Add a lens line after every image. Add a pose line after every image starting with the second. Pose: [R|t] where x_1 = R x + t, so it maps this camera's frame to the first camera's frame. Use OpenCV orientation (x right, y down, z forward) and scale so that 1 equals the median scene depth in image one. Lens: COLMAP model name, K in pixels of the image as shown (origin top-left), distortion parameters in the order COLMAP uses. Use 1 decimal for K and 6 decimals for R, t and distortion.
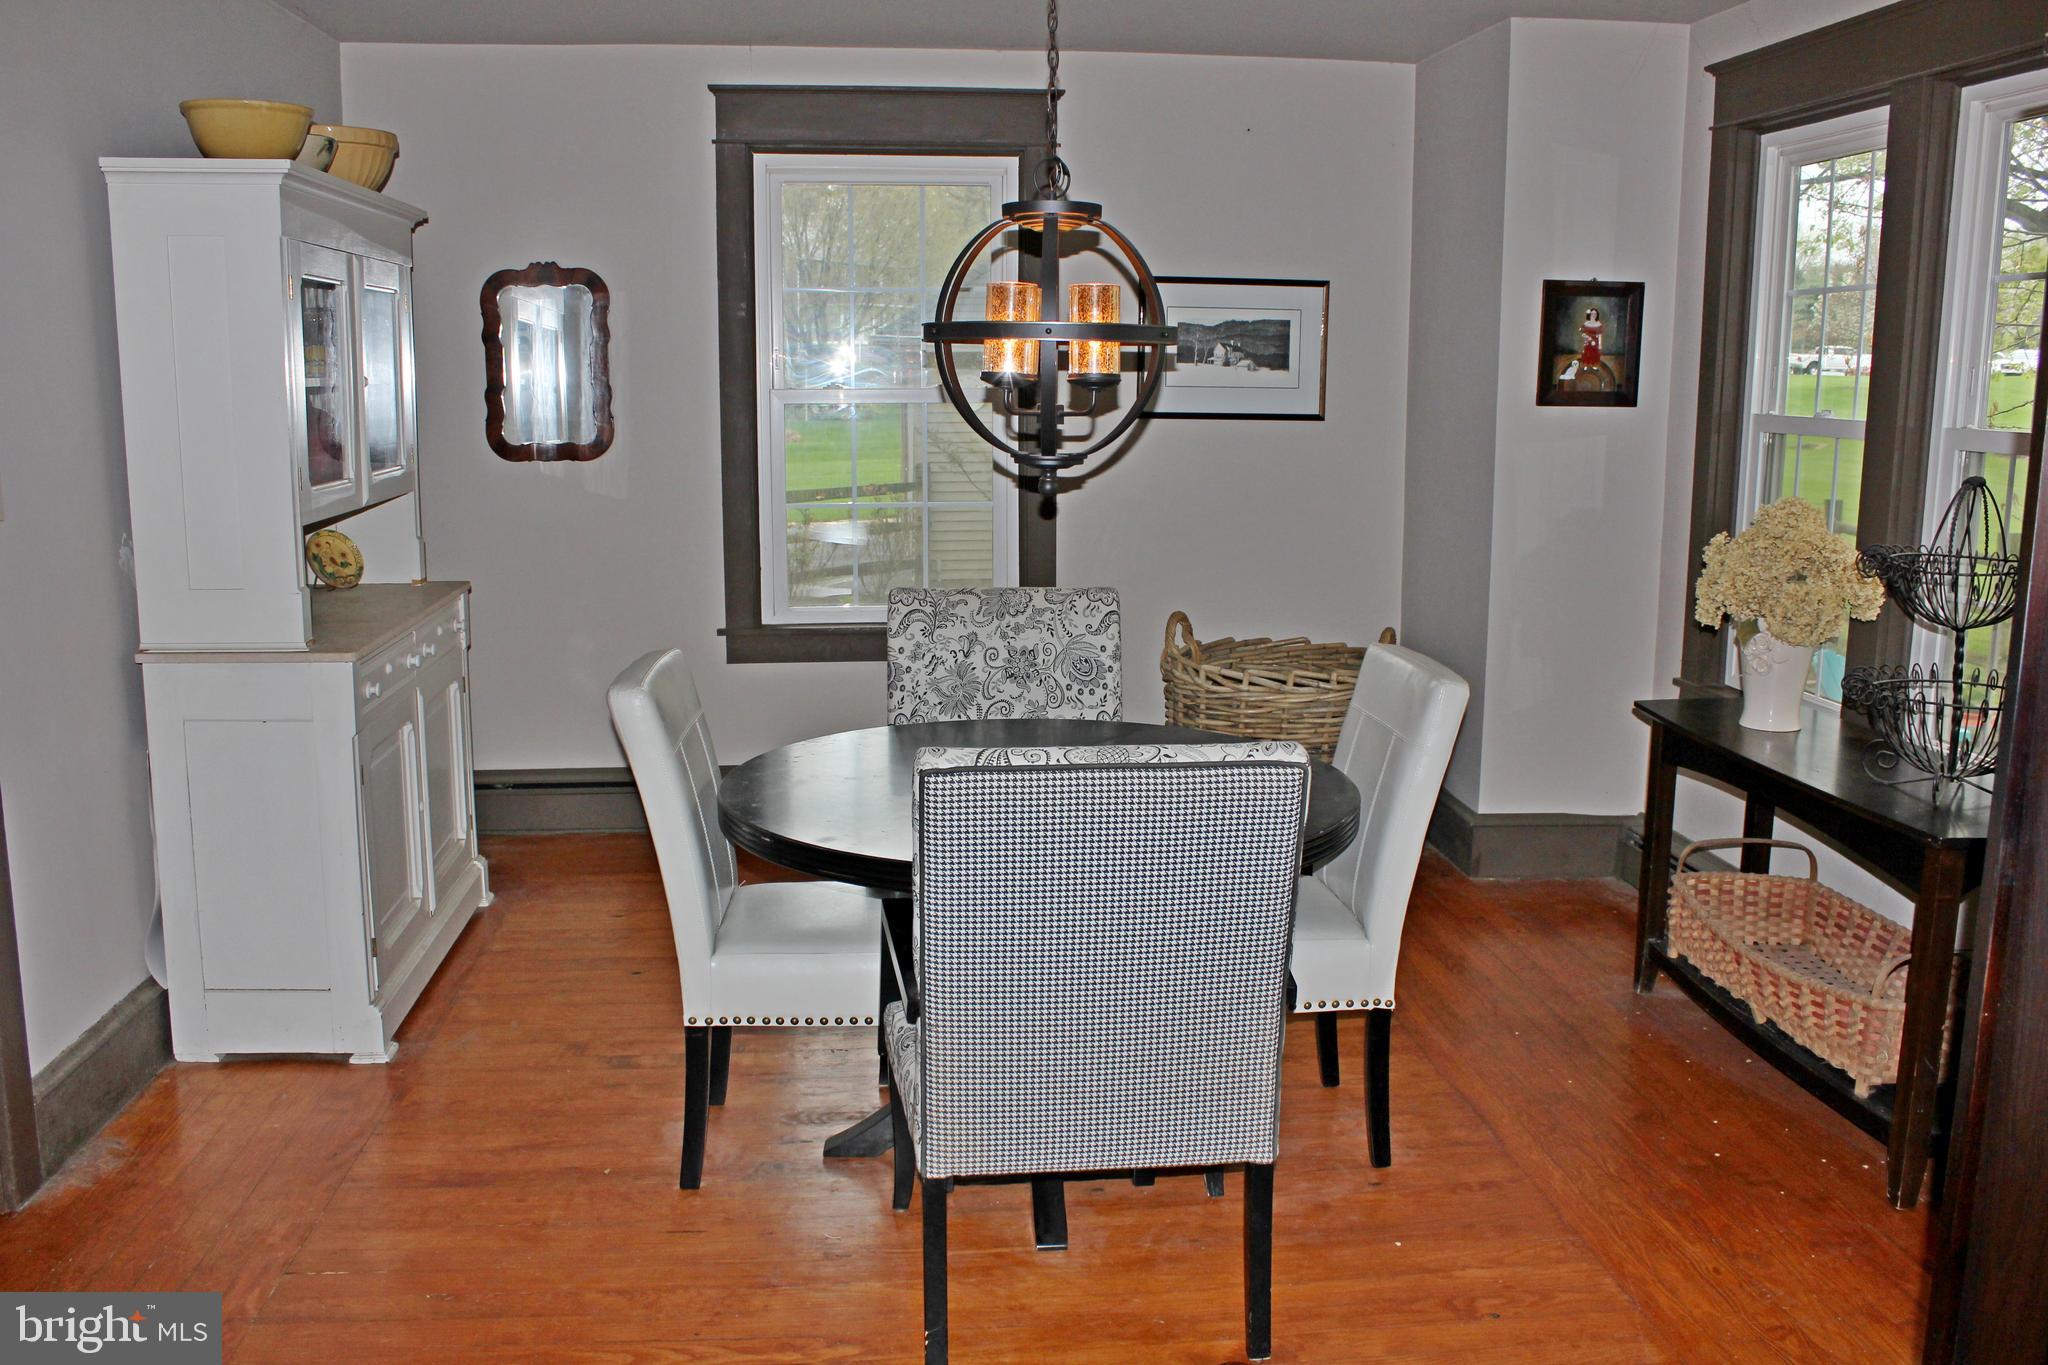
lens RADIAL K [[1718.8, 0, 1036.4], [0, 1718.8, 684.9], [0, 0, 1]] dist [-0.179310, 0.179000]
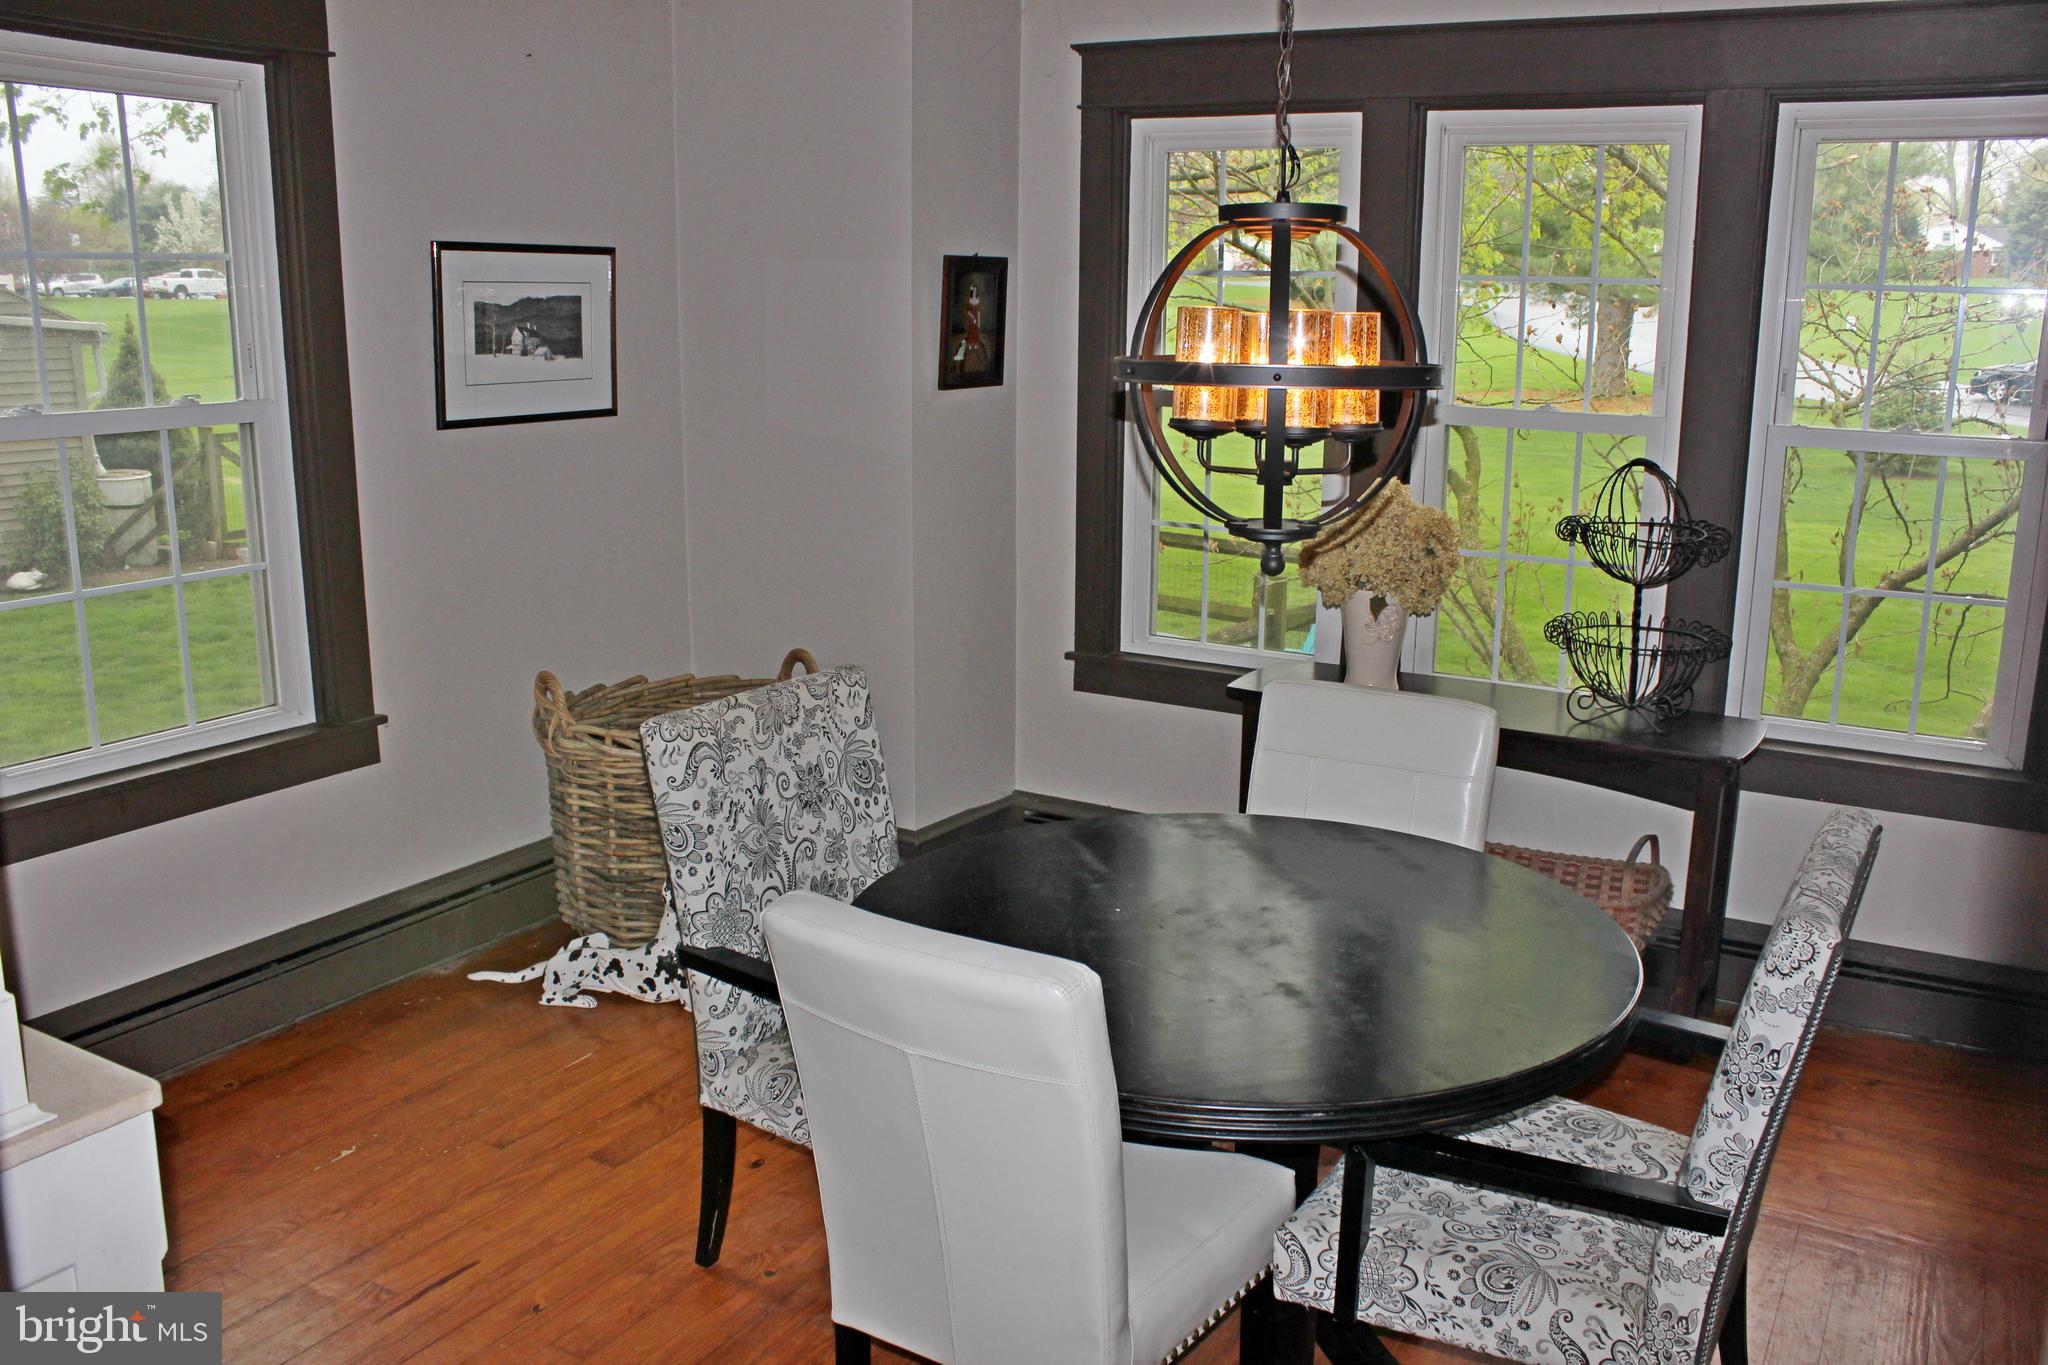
lens RADIAL K [[1718.8, 0, 1036.4], [0, 1718.8, 684.9], [0, 0, 1]] dist [-0.179310, 0.179000]
pose [[0.589308, -0.177648, 0.788136, -0.529660], [0.139724, 0.983236, 0.117149, -0.128818], [-0.795735, 0.041085, 0.604250, 0.467045]]
